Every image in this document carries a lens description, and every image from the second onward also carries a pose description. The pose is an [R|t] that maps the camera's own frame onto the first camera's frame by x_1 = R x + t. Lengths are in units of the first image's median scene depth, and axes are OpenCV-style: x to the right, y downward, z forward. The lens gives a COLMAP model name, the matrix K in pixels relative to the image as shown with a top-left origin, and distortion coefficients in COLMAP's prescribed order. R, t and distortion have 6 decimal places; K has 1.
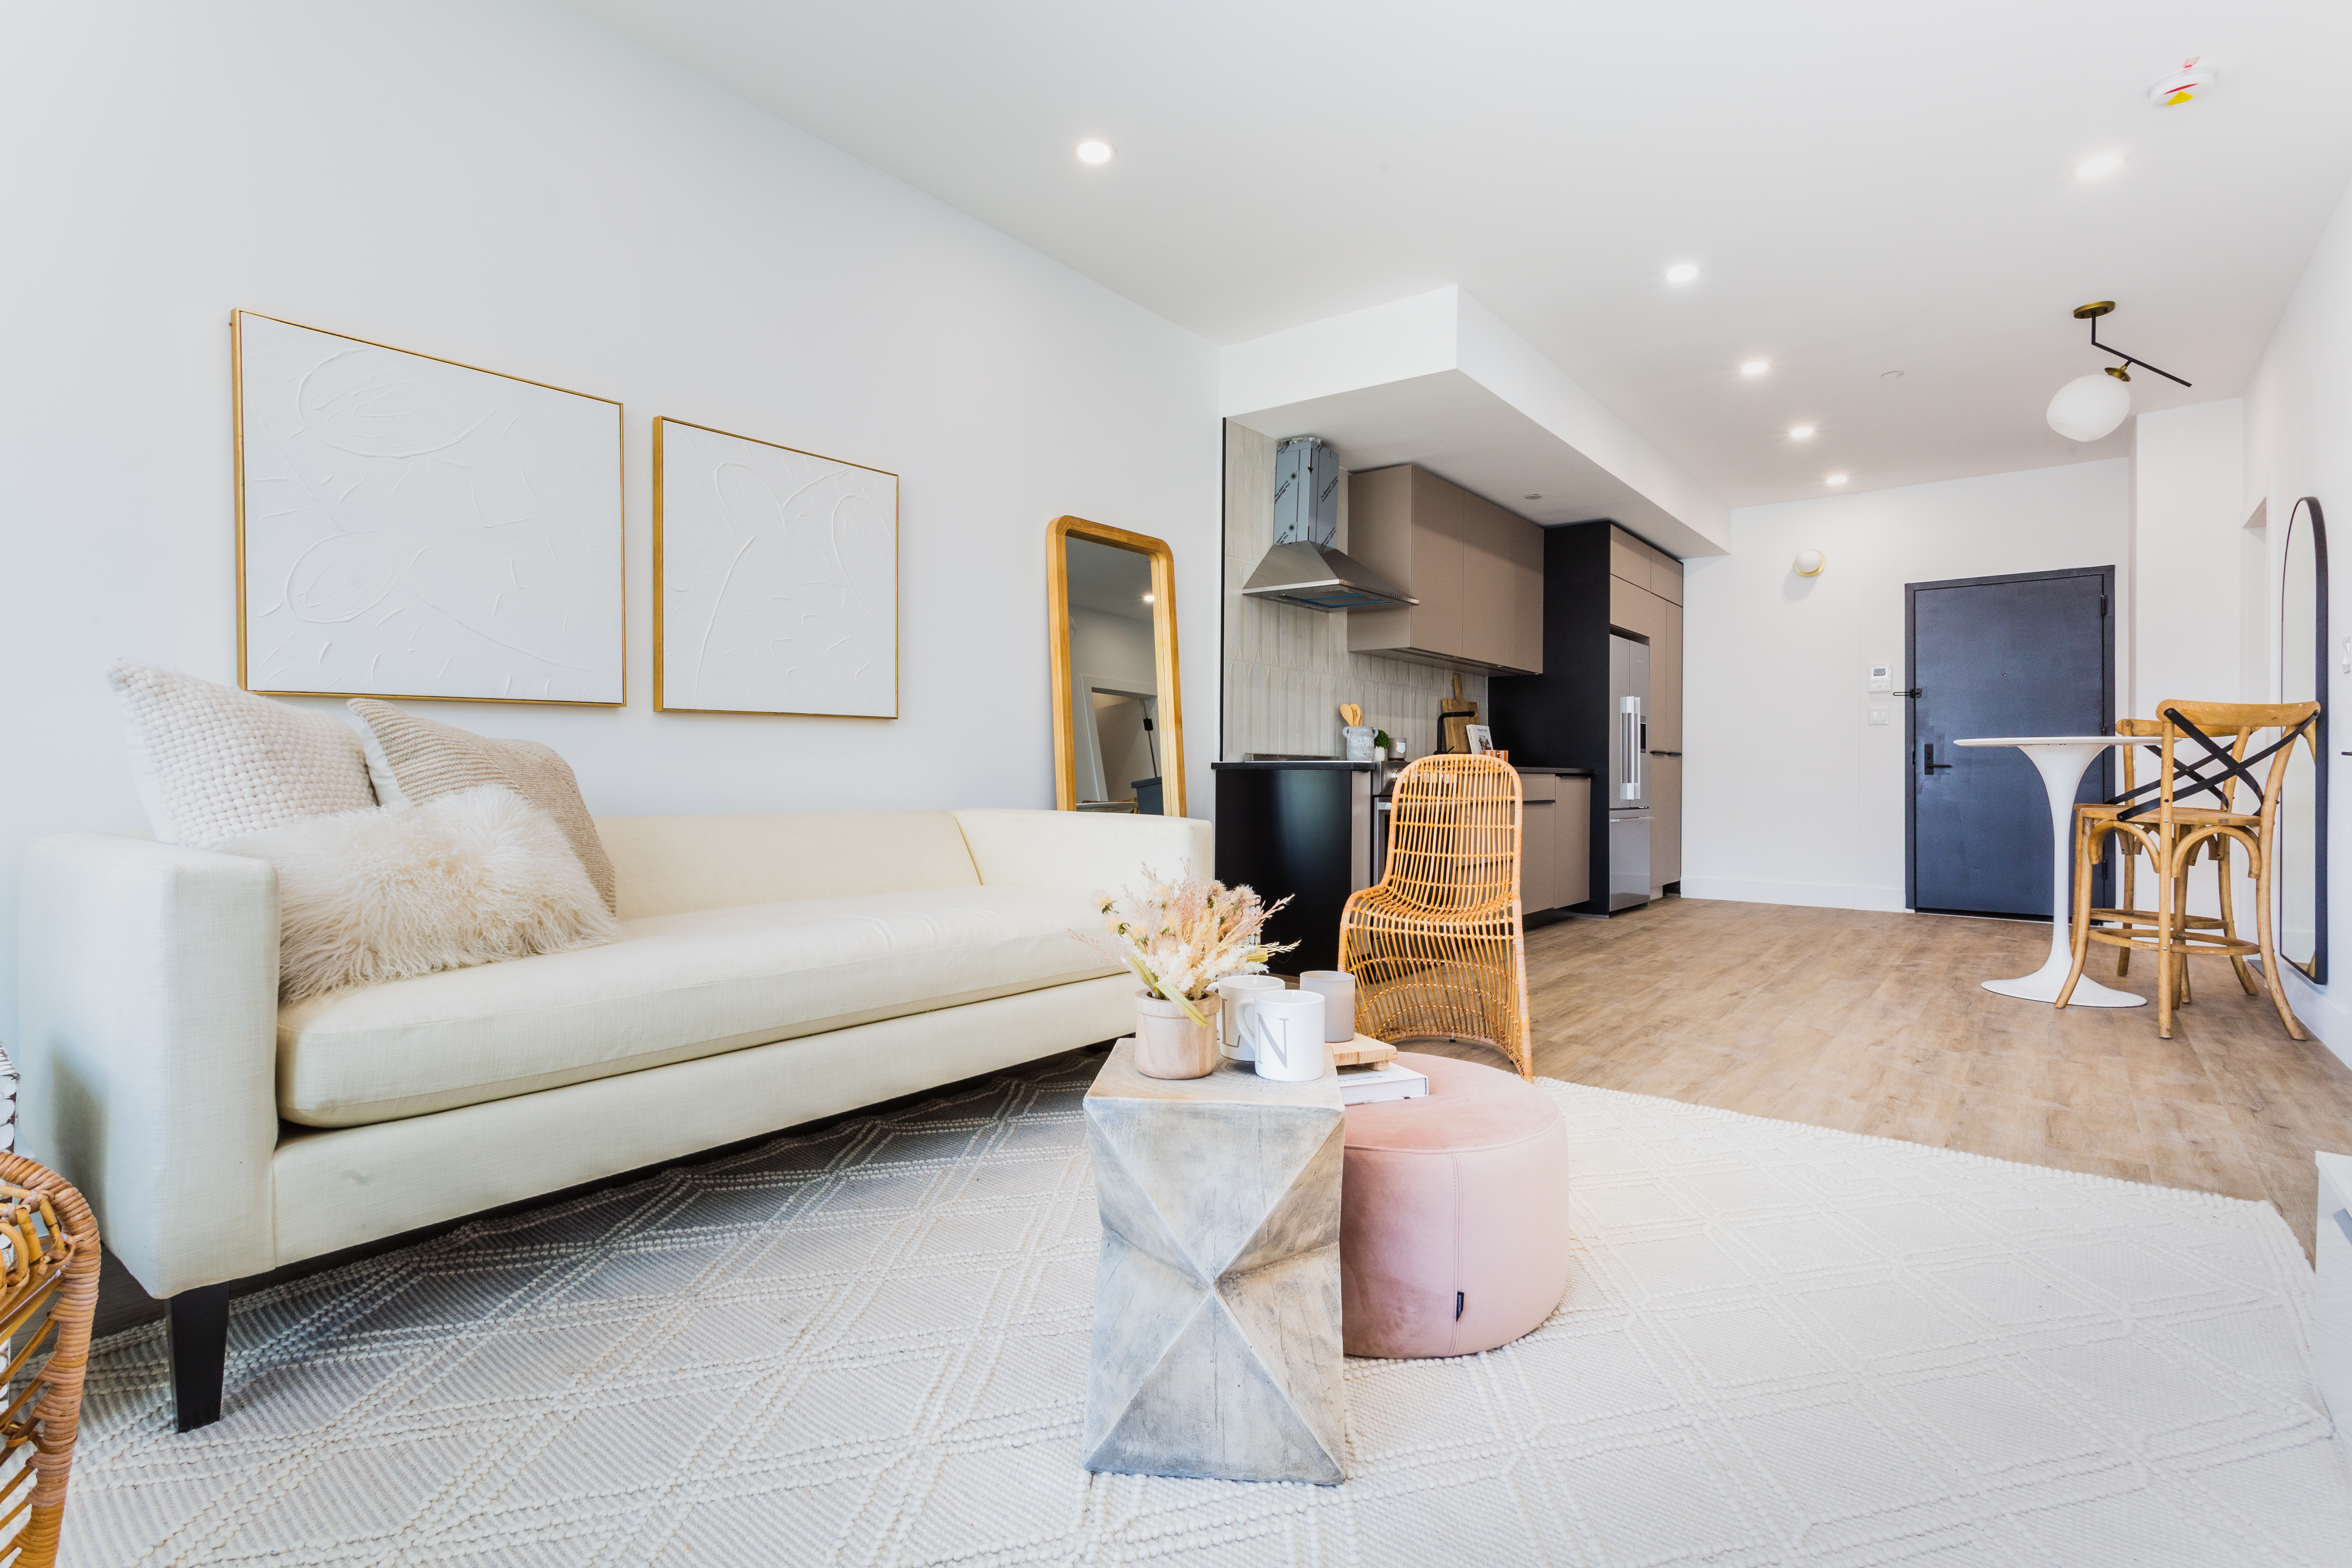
lens RADIAL K [[1116.2, 0, 1158.0], [0, 1116.2, 774.4], [0, 0, 1]] dist [0.003275, 0.000094]
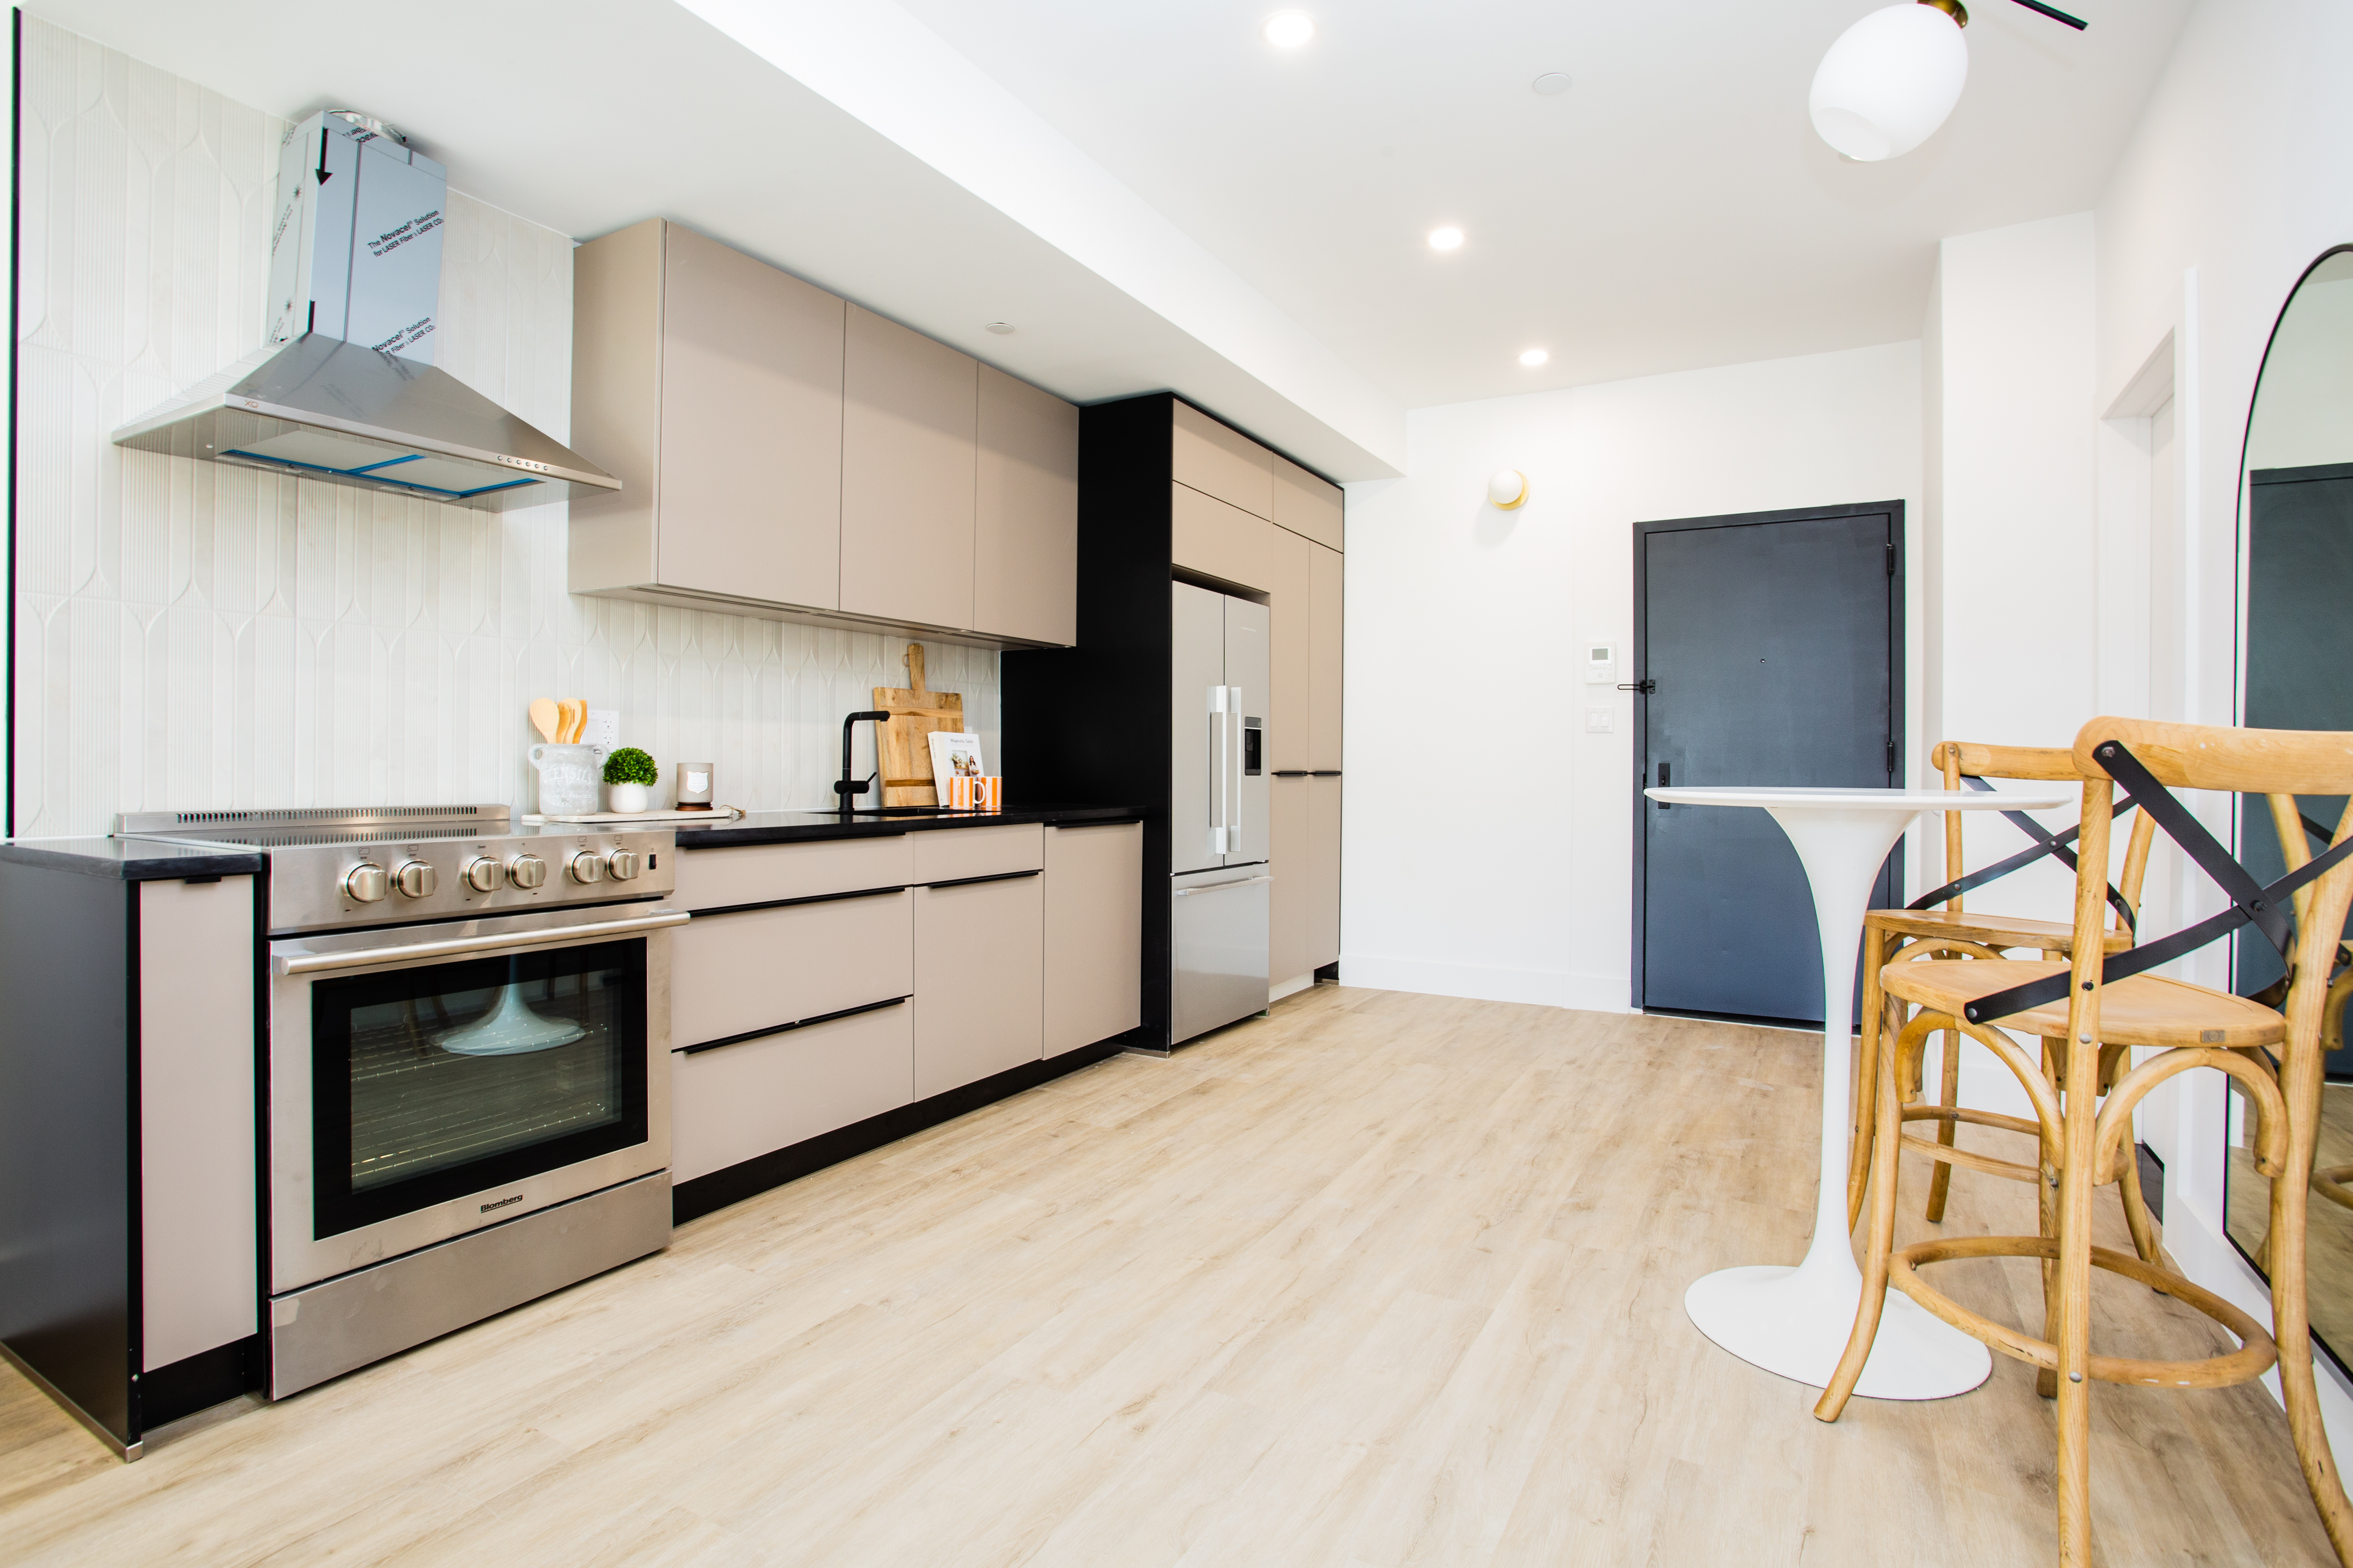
lens RADIAL K [[1165.8, 0, 1167.6], [0, 1165.8, 772.0], [0, 0, 1]] dist [-0.078679, 0.037614]
pose [[0.988453, -0.001276, 0.151524, 0.306853], [-0.000092, 0.999959, 0.009017, -0.029187], [-0.151530, -0.008927, 0.988412, 0.384670]]
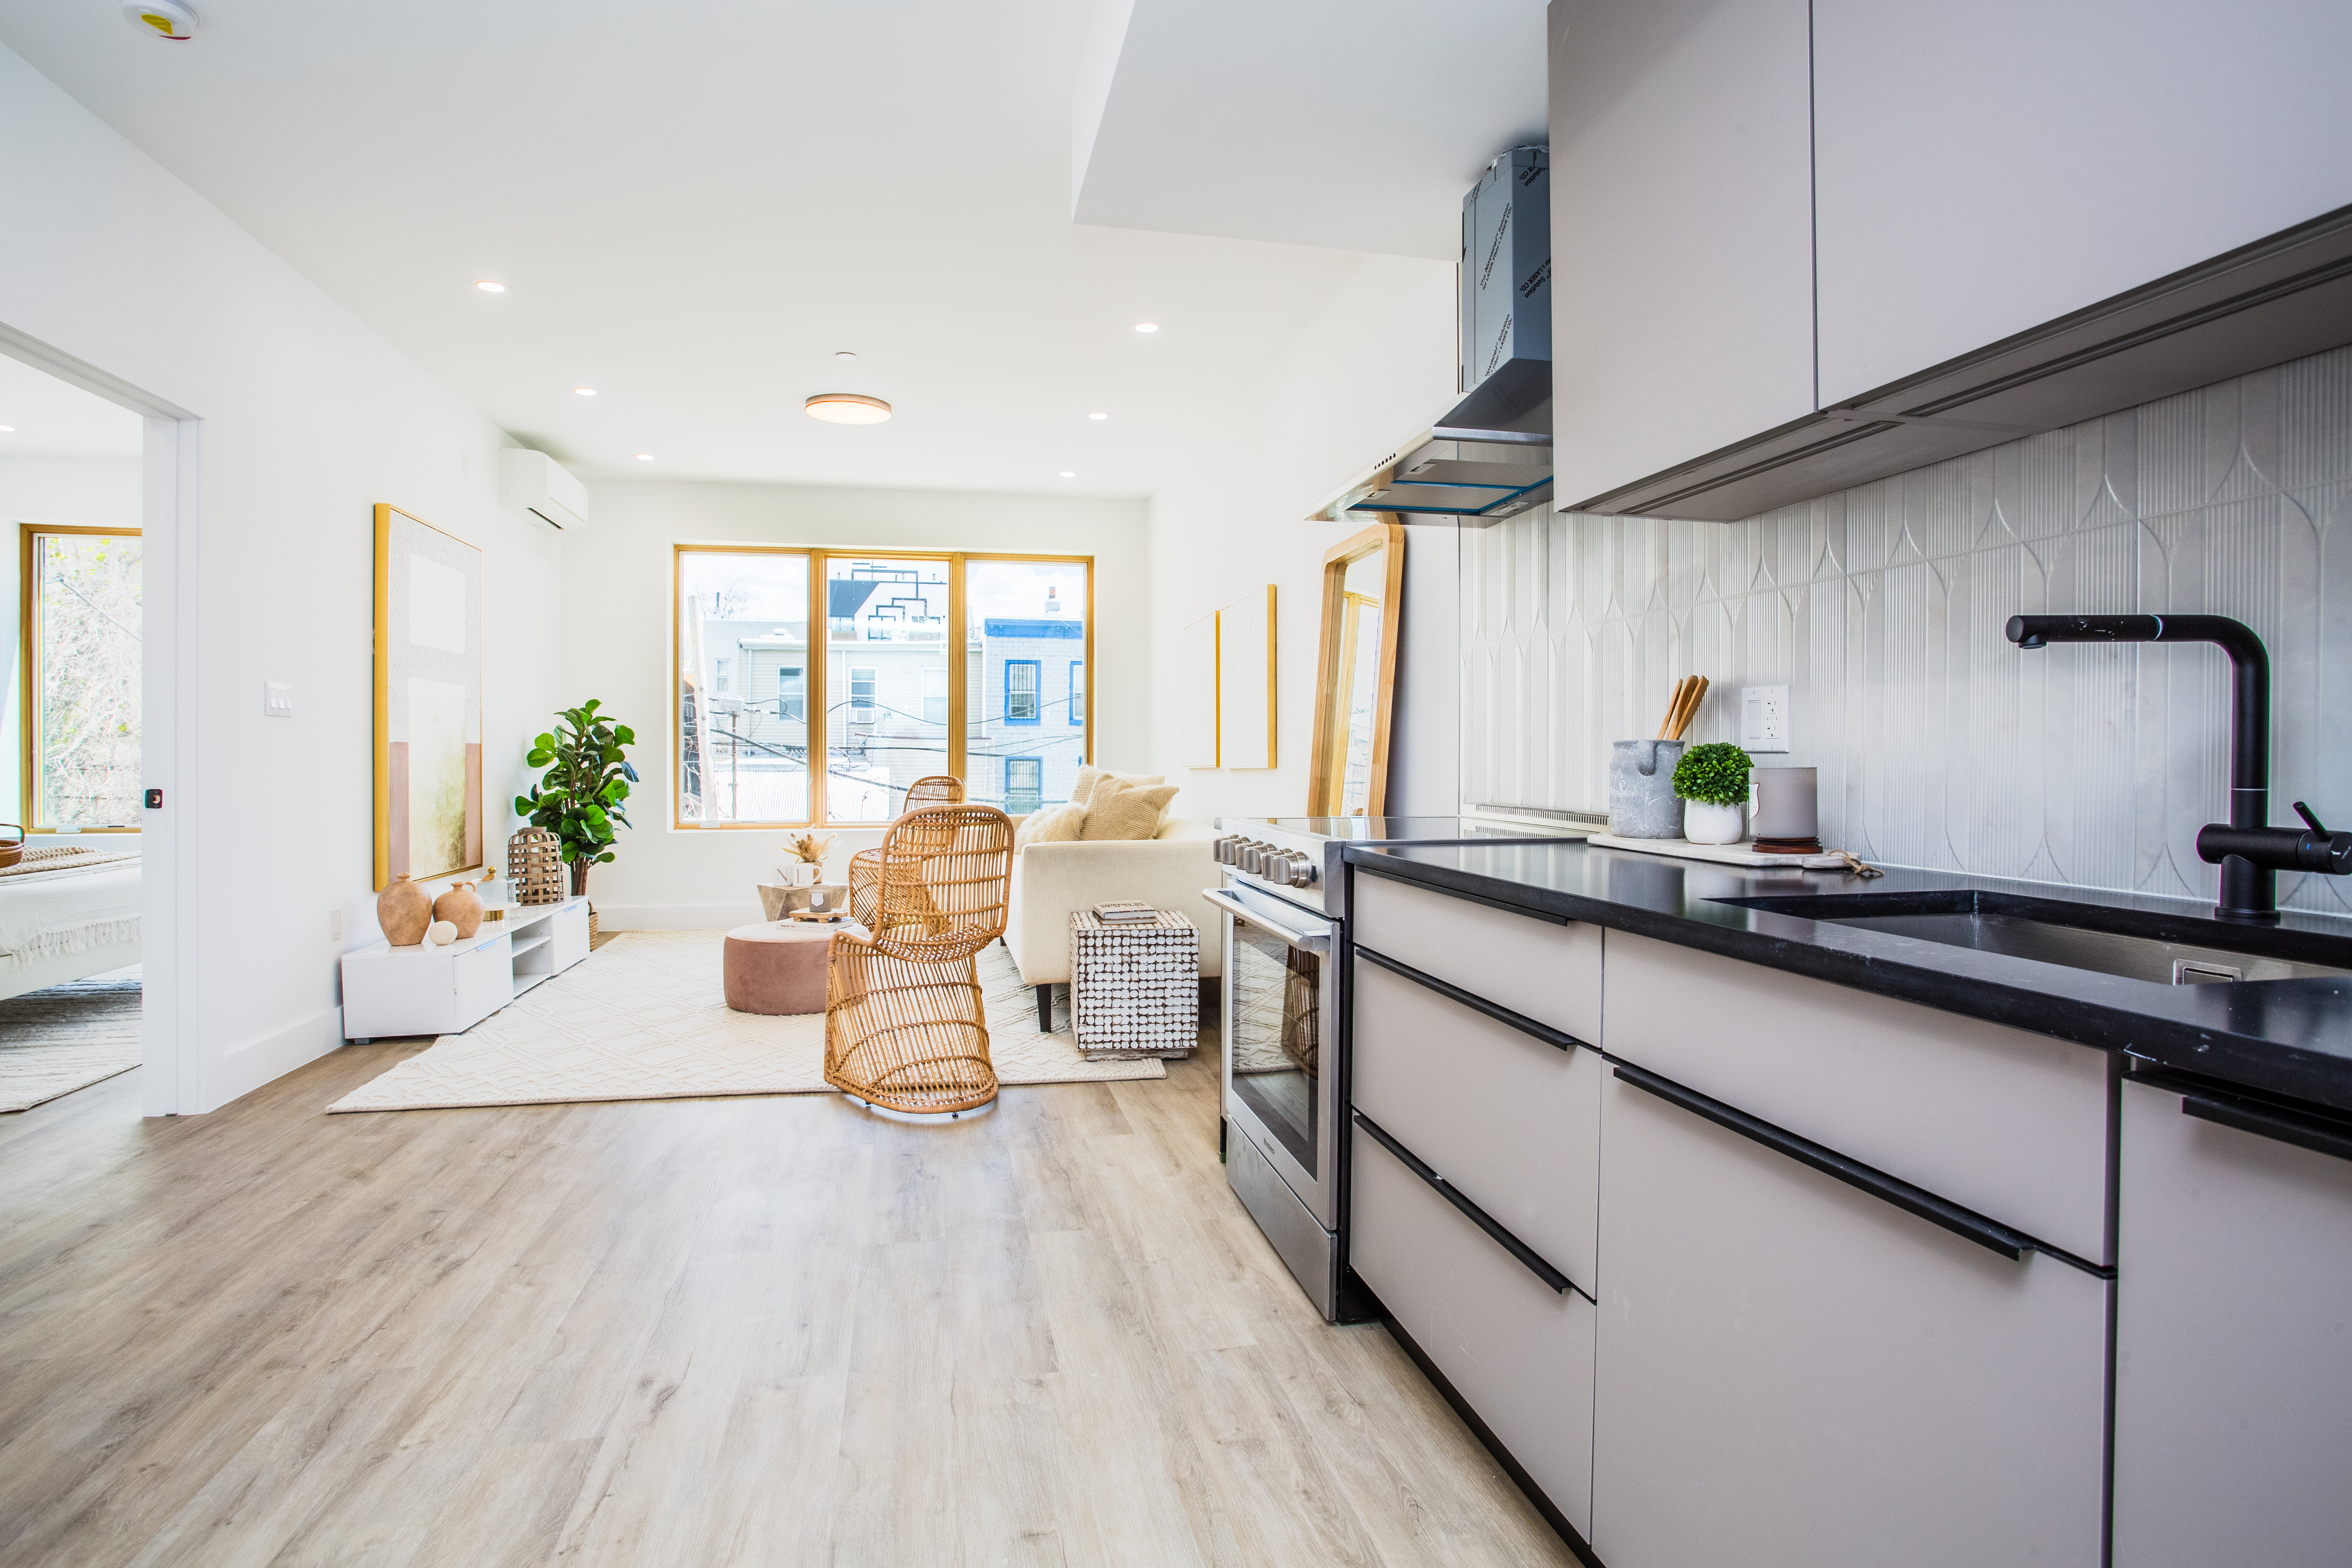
lens RADIAL K [[1165.2, 0, 1167.1], [0, 1165.2, 772.0], [0, 0, 1]] dist [-0.078679, 0.037614]
pose [[-0.635138, 0.001025, -0.772398, 0.479504], [-0.007729, 0.999941, 0.007683, -0.028530], [0.772360, 0.010849, -0.635092, 0.937549]]
